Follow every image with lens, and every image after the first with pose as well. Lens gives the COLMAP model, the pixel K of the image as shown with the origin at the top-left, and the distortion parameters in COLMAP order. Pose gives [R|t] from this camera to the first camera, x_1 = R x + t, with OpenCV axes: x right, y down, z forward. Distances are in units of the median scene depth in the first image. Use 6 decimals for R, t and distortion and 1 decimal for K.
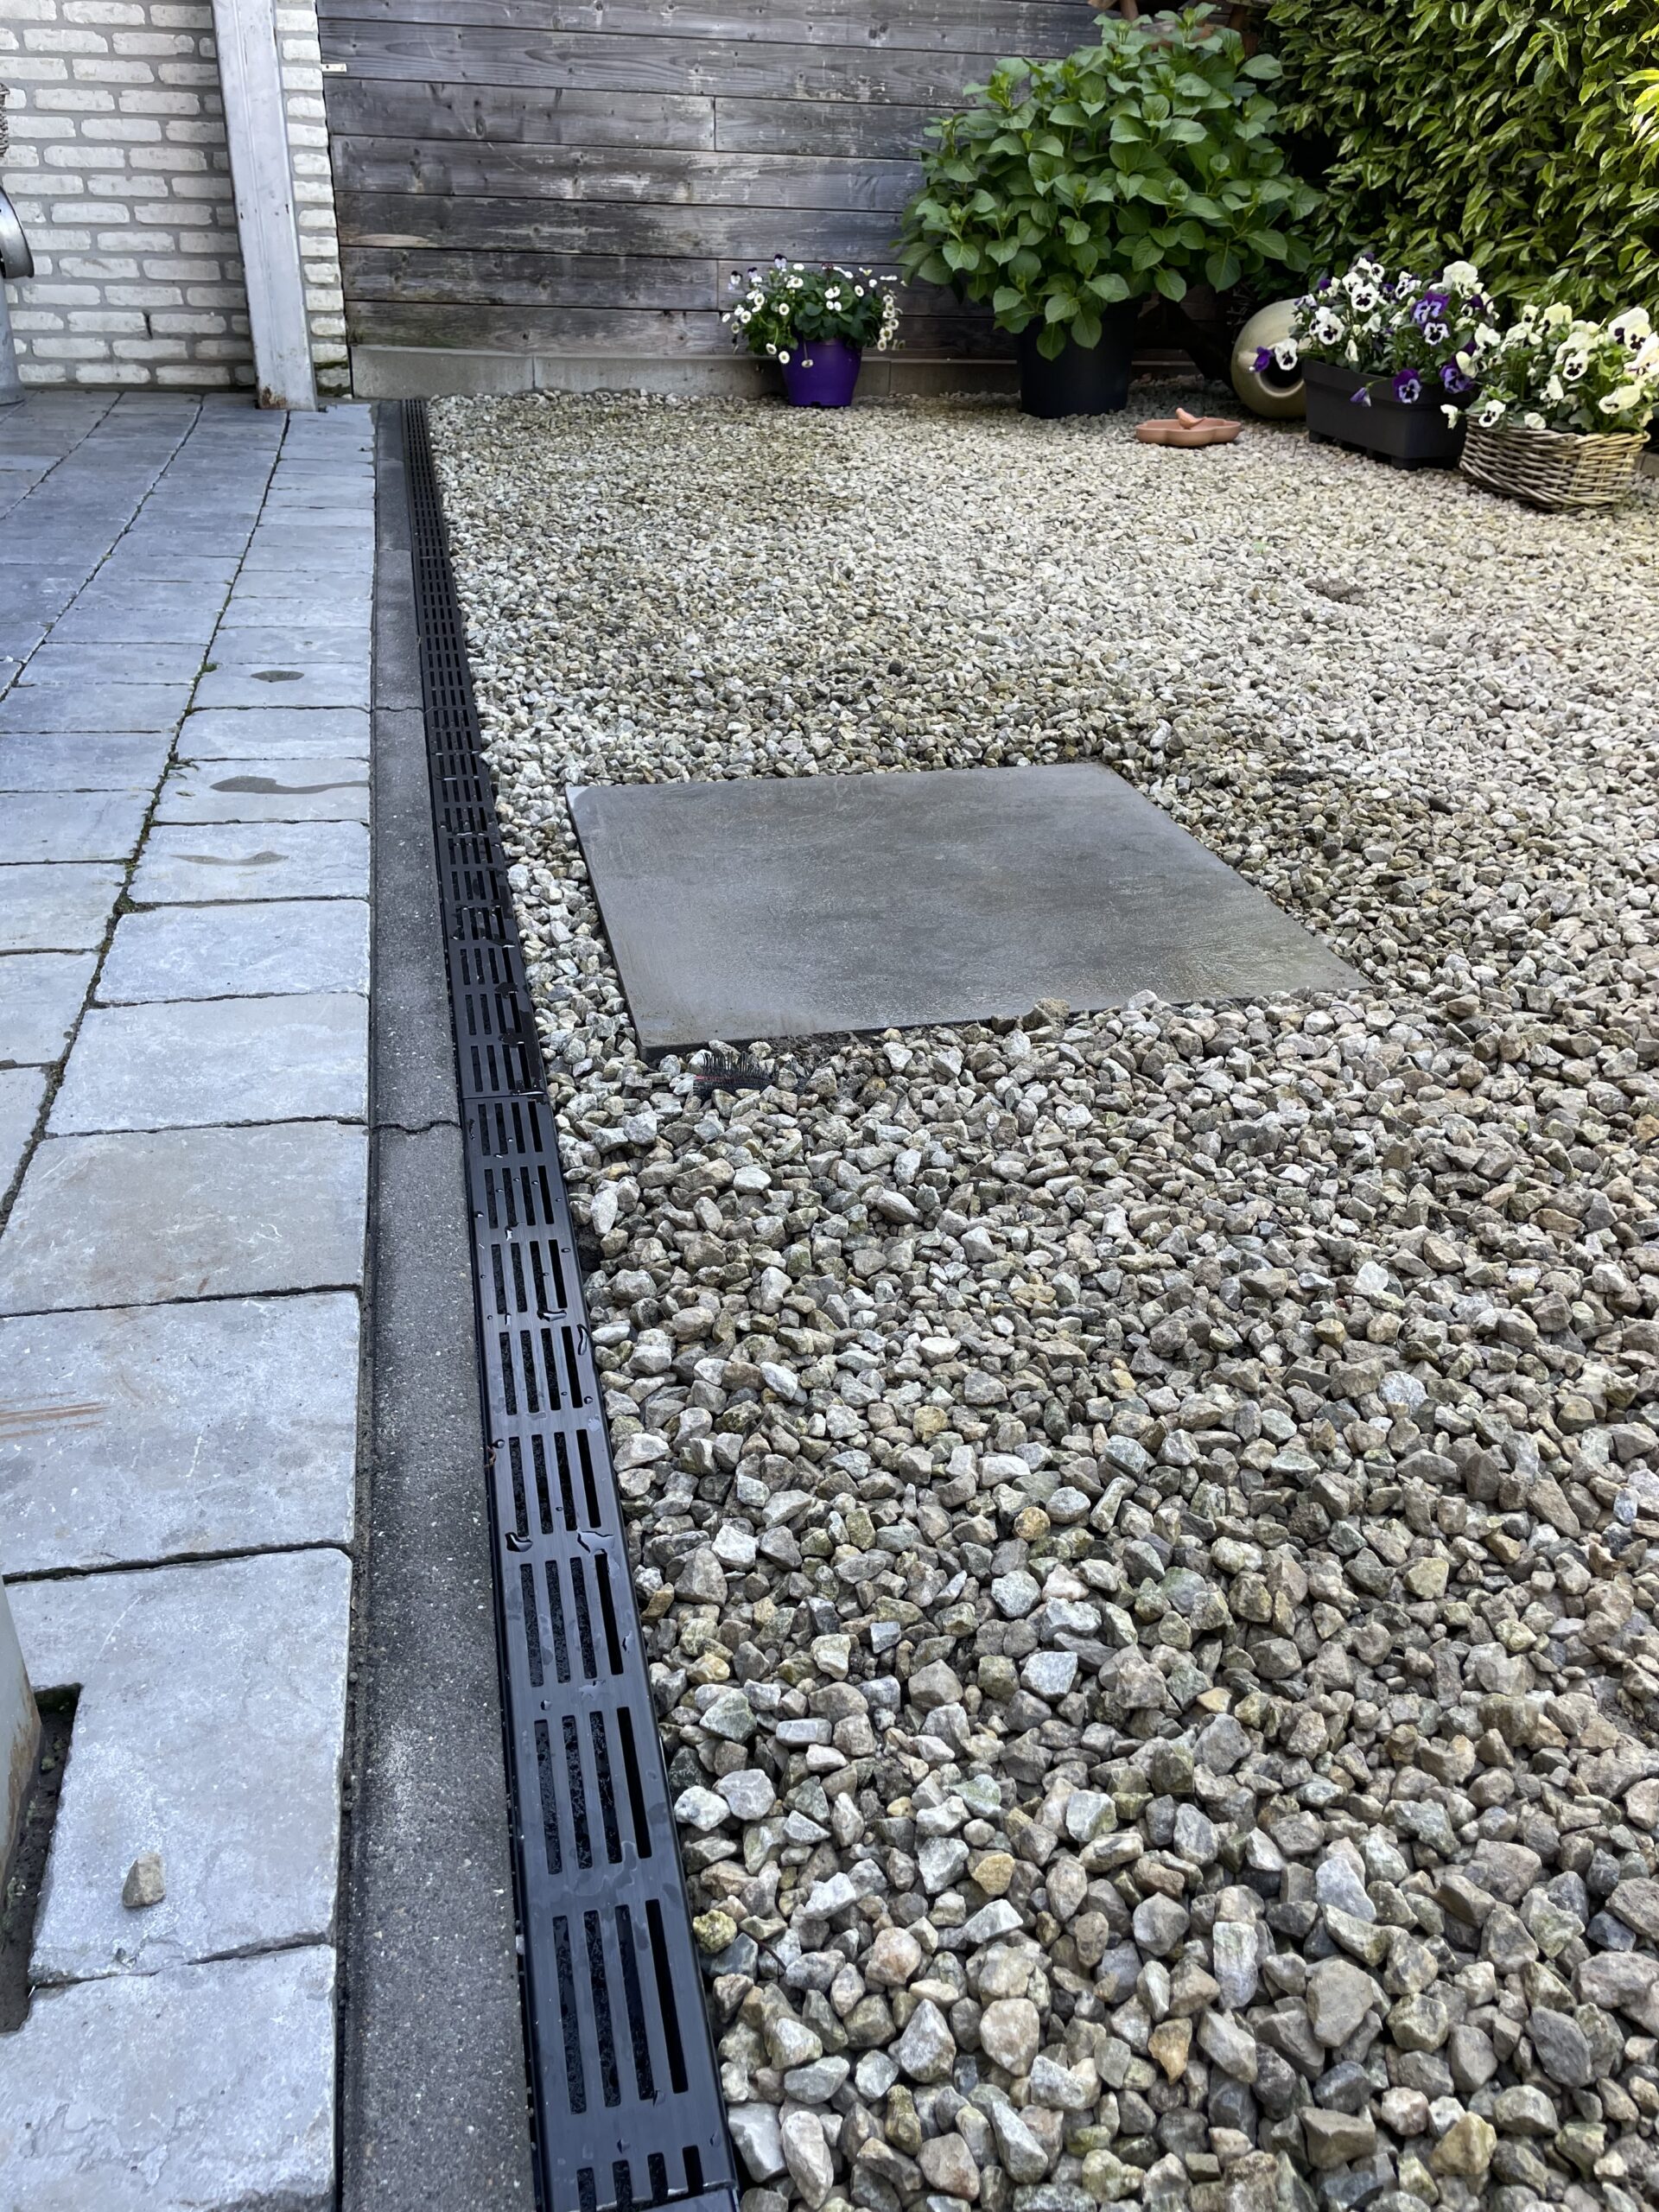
lens RADIAL K [[1665.8, 0, 837.6], [0, 1665.8, 1092.2], [0, 0, 1]] dist [0.083098, -0.115016]
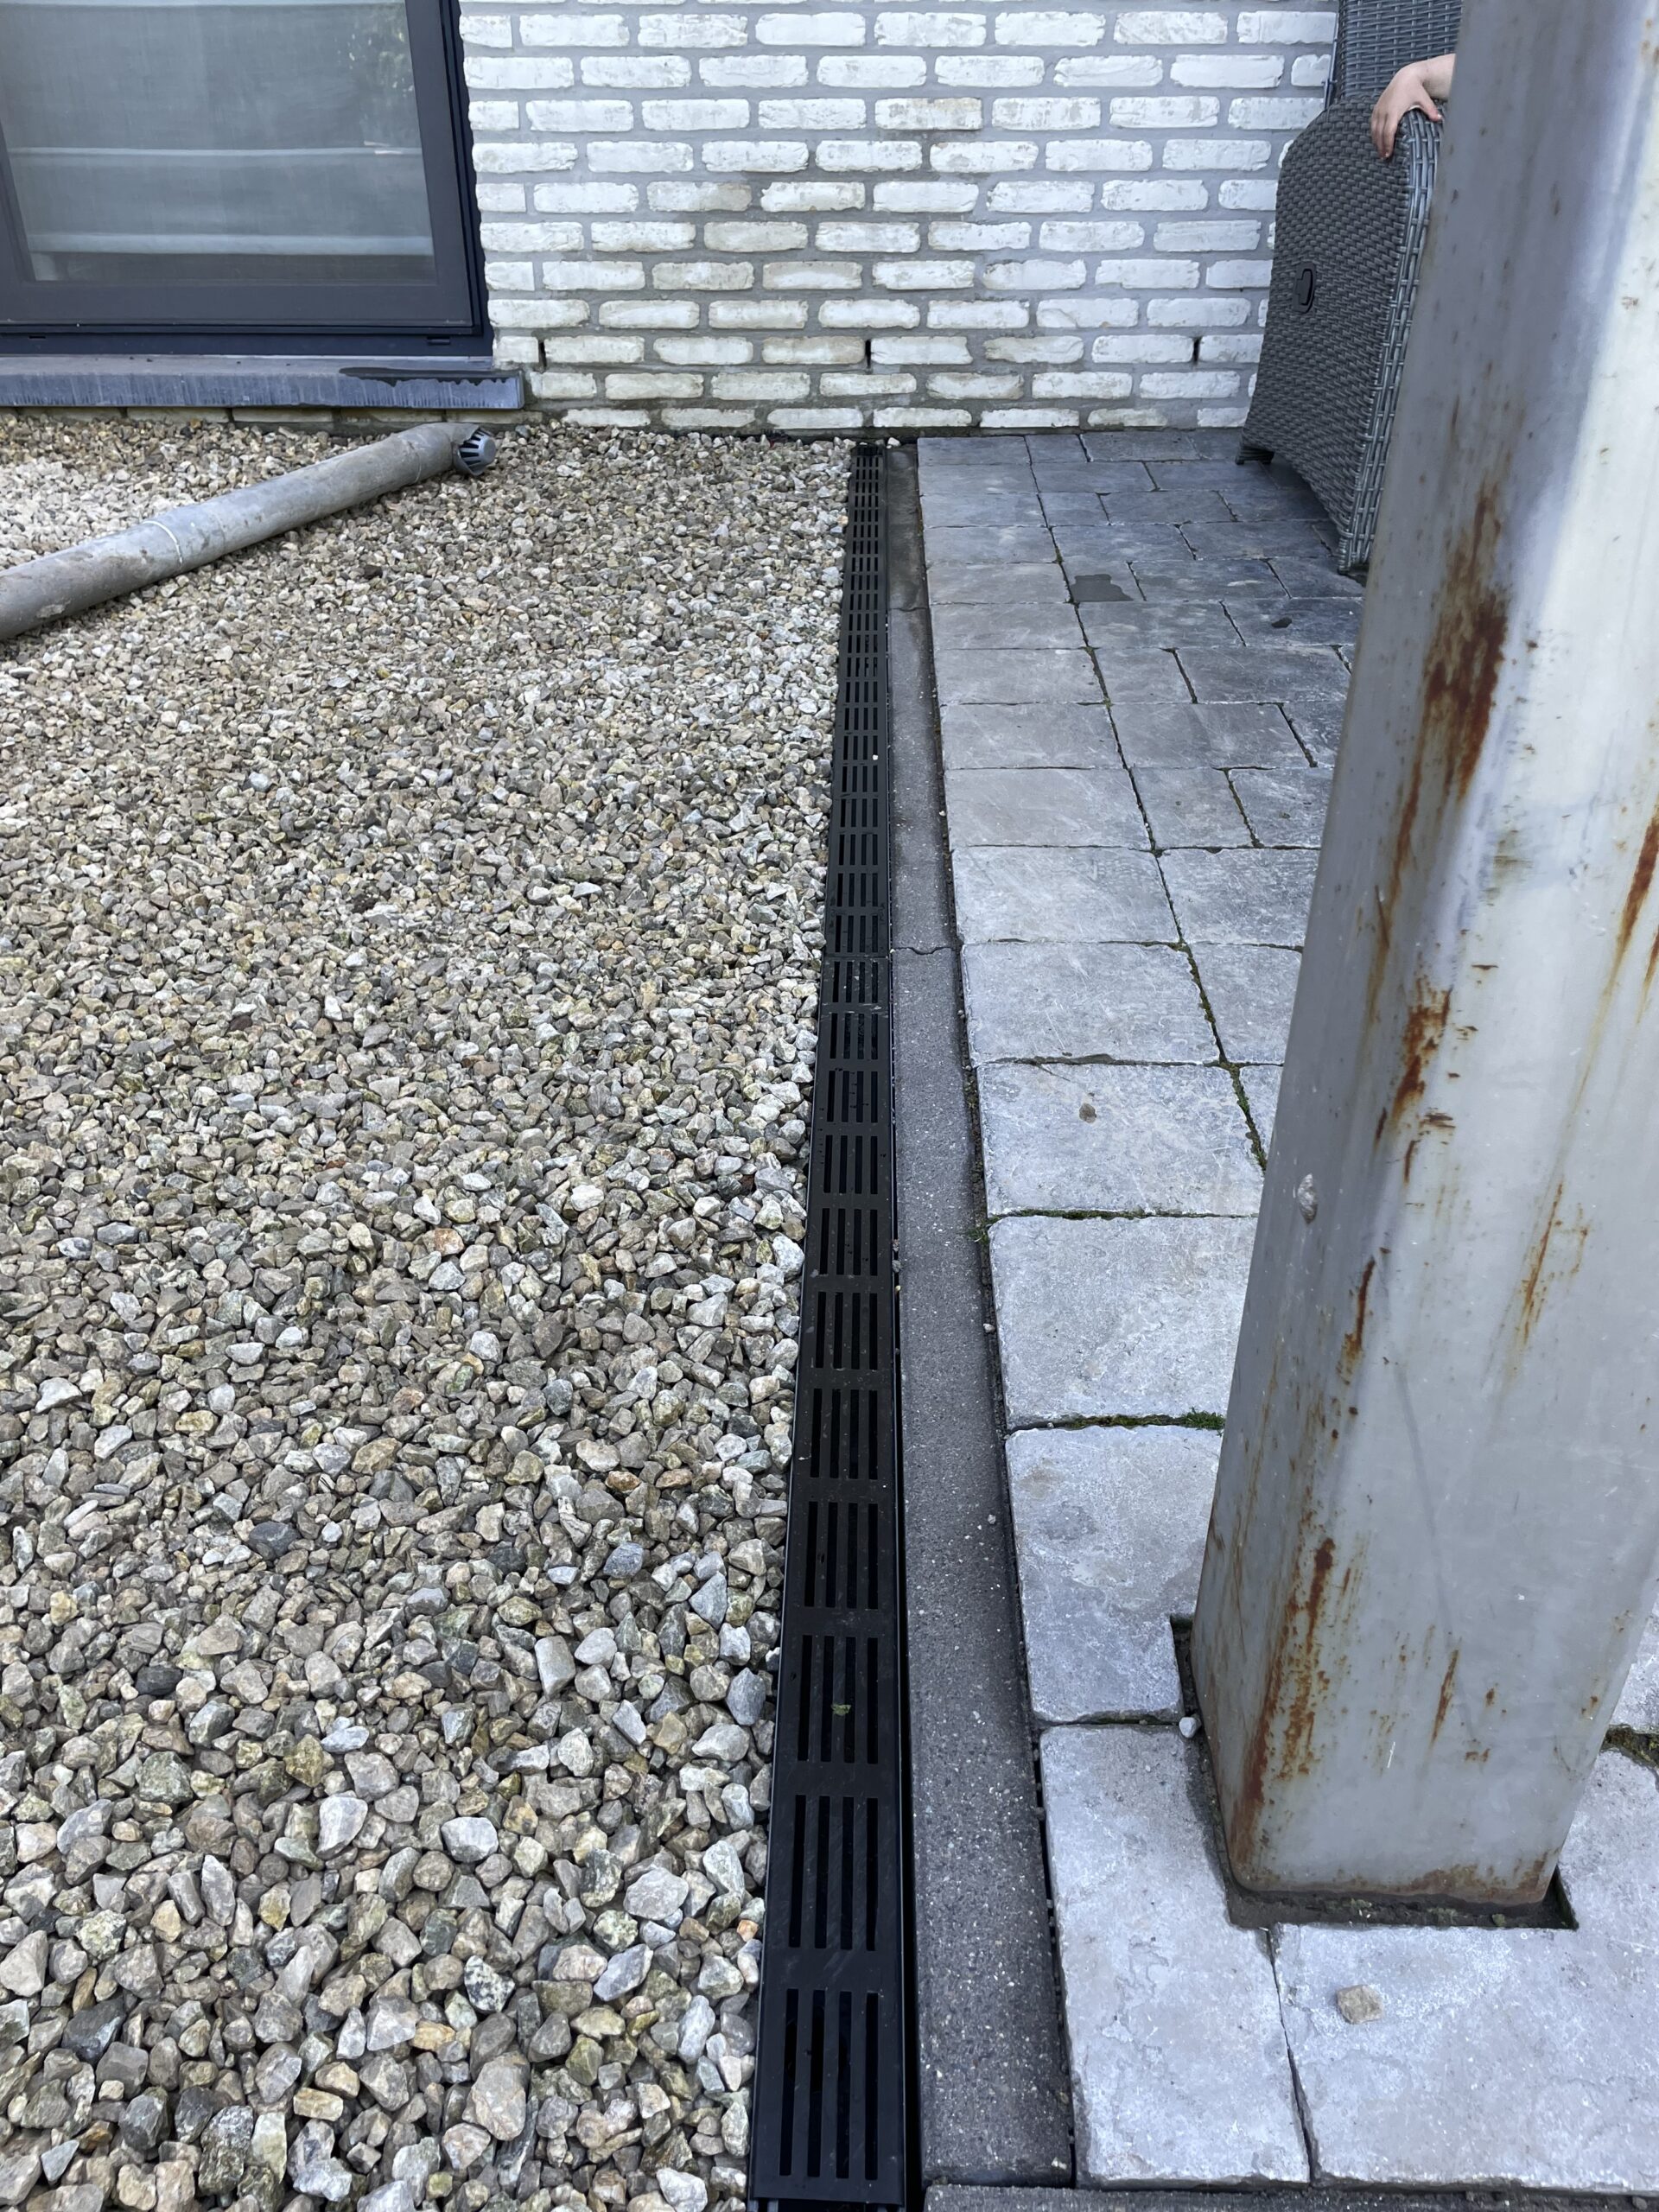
lens RADIAL K [[1665.8, 0, 837.6], [0, 1665.8, 1092.2], [0, 0, 1]] dist [0.083098, -0.115016]
pose [[-0.257646, 0.498346, -0.827810, 0.124349], [-0.465017, 0.687040, 0.558332, -0.166194], [0.846982, 0.528798, 0.054726, 0.113205]]
